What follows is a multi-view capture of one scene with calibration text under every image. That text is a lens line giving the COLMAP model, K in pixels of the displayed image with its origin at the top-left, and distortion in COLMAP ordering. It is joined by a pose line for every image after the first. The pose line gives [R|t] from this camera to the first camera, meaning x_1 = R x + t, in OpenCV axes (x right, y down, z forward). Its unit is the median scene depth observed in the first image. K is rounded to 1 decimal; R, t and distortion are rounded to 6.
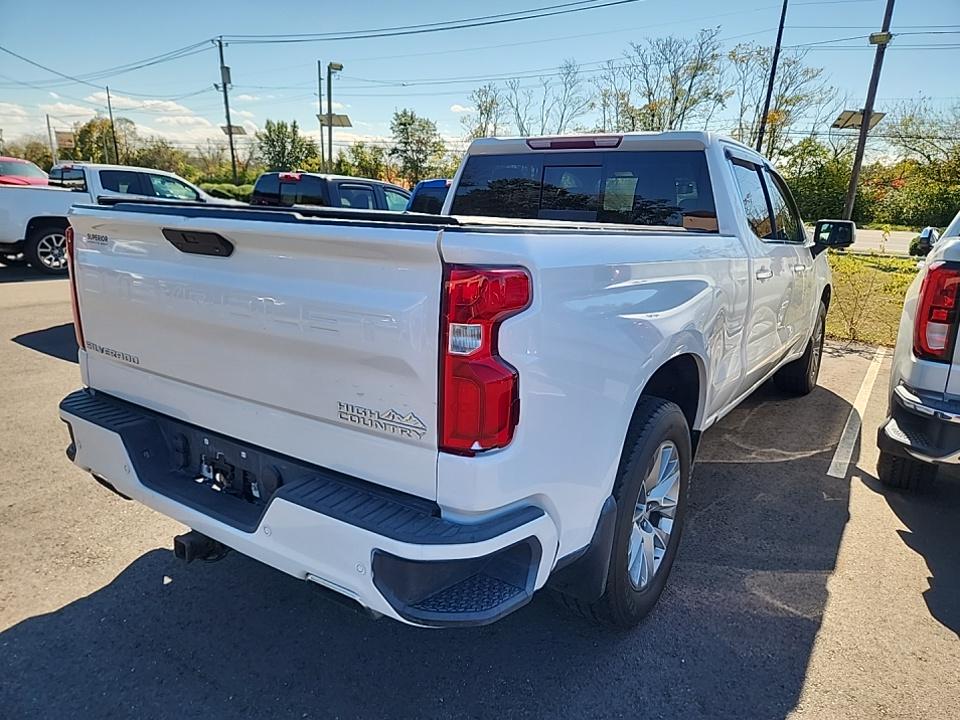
lens RADIAL K [[644.8, 0, 480.0], [0, 644.8, 360.0], [0, 0, 1]] dist [0.062120, -0.047406]
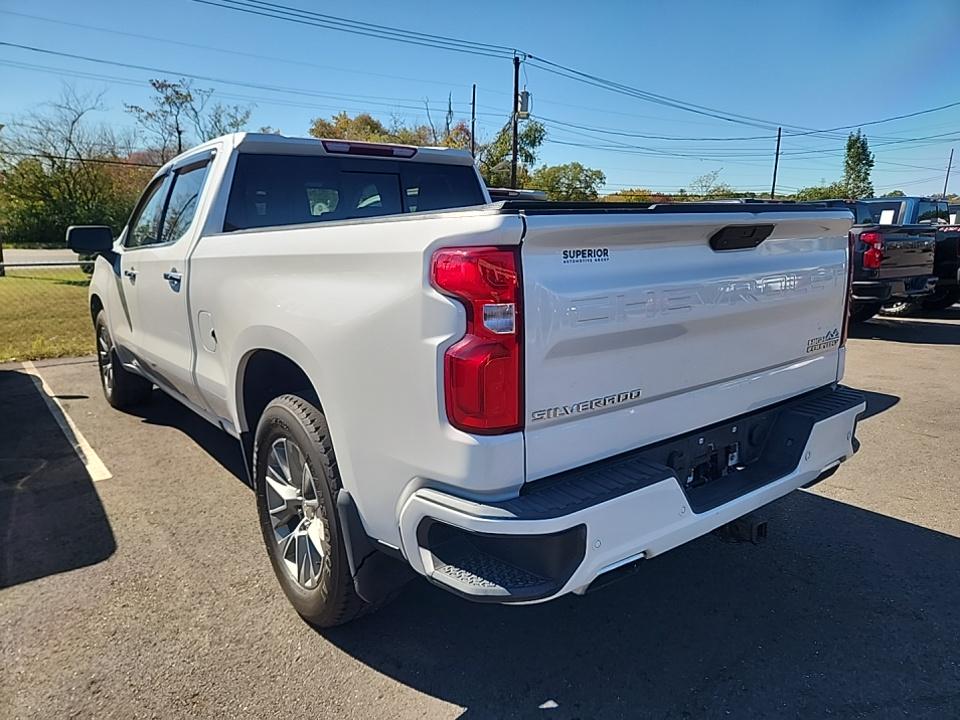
lens RADIAL K [[644.8, 0, 480.0], [0, 644.8, 360.0], [0, 0, 1]] dist [0.062120, -0.047406]
pose [[0.328451, -0.228630, 0.916432, -0.101308], [0.250366, 0.956628, 0.148926, -0.016115], [-0.910734, 0.180529, 0.371446, 0.066127]]
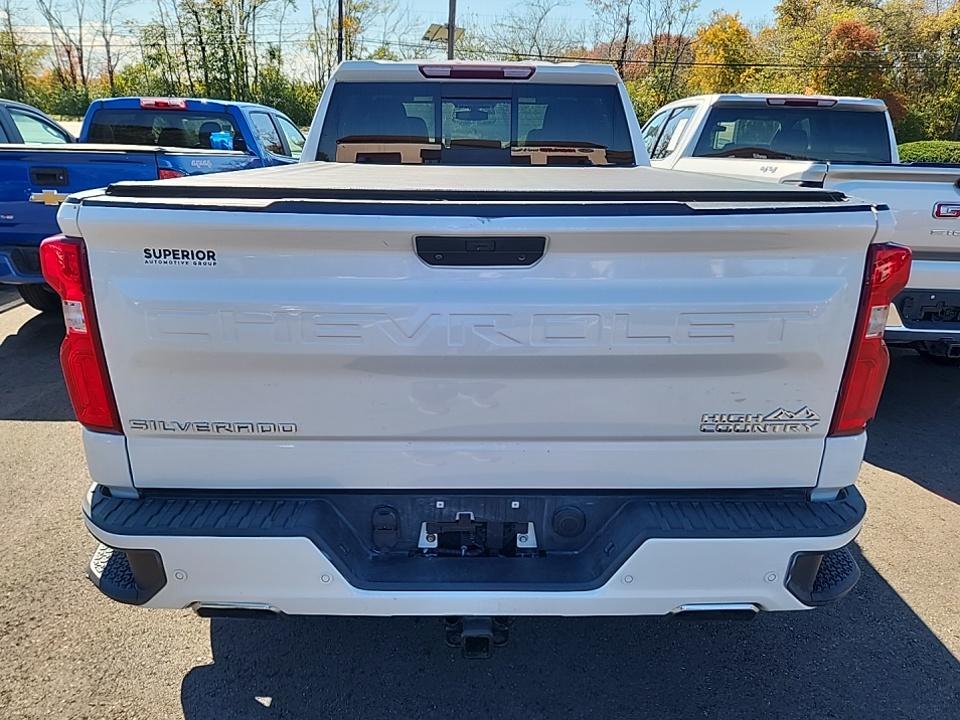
lens RADIAL K [[644.8, 0, 480.0], [0, 644.8, 360.0], [0, 0, 1]] dist [0.062120, -0.047406]
pose [[0.828463, -0.214494, 0.517341, -0.052986], [0.147361, 0.974688, 0.168133, -0.011585], [-0.540309, -0.063056, 0.839101, 0.025121]]
